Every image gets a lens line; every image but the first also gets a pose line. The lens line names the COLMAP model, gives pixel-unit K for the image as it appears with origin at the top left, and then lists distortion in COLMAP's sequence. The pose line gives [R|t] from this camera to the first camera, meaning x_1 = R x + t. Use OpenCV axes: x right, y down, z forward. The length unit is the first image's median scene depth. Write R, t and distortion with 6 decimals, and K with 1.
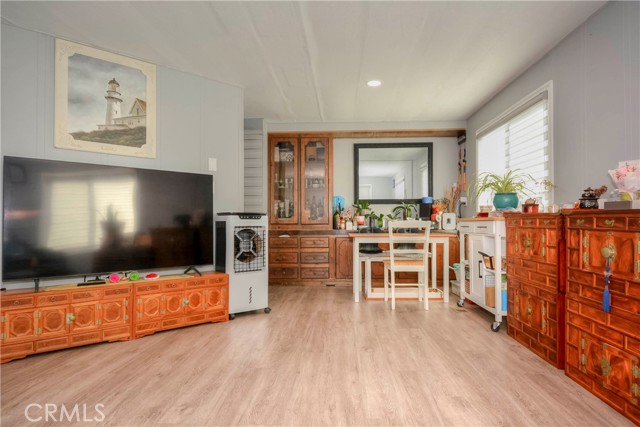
lens RADIAL K [[376.2, 0, 326.7], [0, 376.2, 224.4], [0, 0, 1]] dist [0.004265, -0.000063]
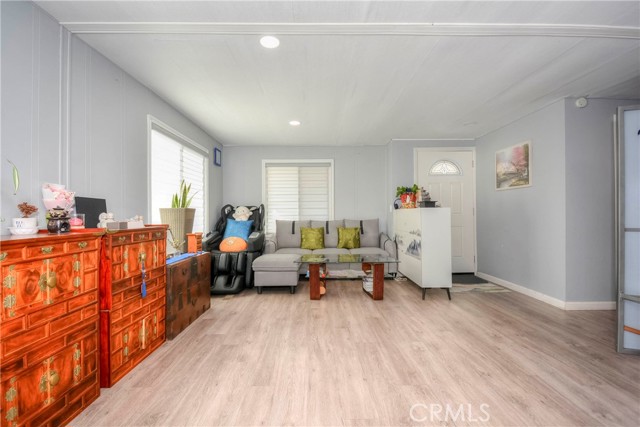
lens RADIAL K [[314.3, 0, 317.7], [0, 314.3, 222.0], [0, 0, 1]] dist [0.001771, 0.000008]
pose [[-0.998490, 0.006300, -0.054570, 0.069935], [0.004257, 0.999289, 0.037474, -0.058518], [0.054767, 0.037185, -0.997807, 1.246952]]
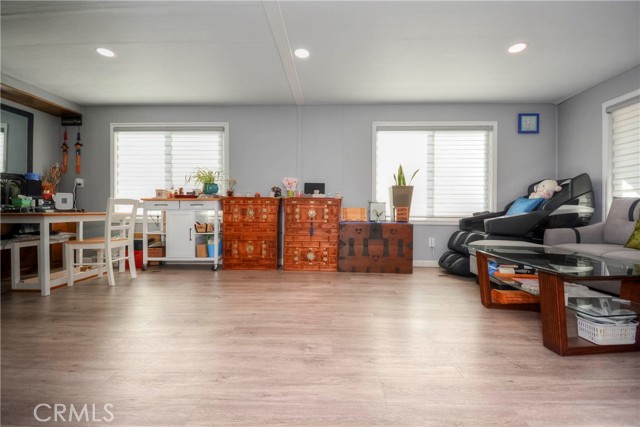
lens RADIAL K [[282.6, 0, 320.0], [0, 282.6, 213.5], [0, 0, 1]] dist [0.035785, -0.029355]
pose [[-0.003858, -0.008585, 0.999956, -0.685163], [0.003301, 0.999958, 0.008597, 0.032319], [-0.999987, 0.003334, -0.003829, 0.522797]]
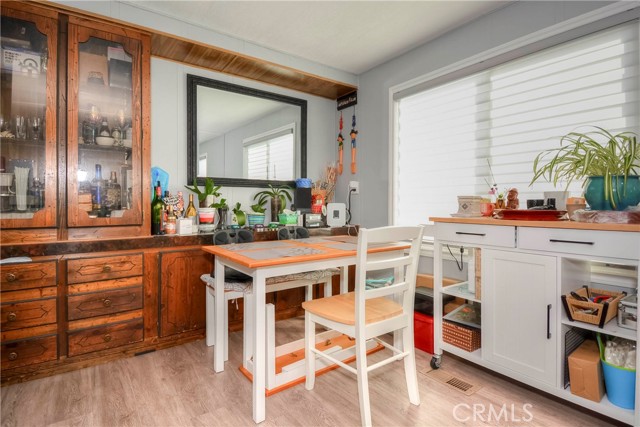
lens RADIAL K [[330.2, 0, 323.6], [0, 330.2, 203.5], [0, 0, 1]] dist [0.022787, -0.000739]
pose [[0.780815, 0.001730, 0.624759, -0.126269], [0.001932, 0.999985, -0.005184, -0.041001], [-0.624759, 0.005255, 0.780800, 0.847916]]
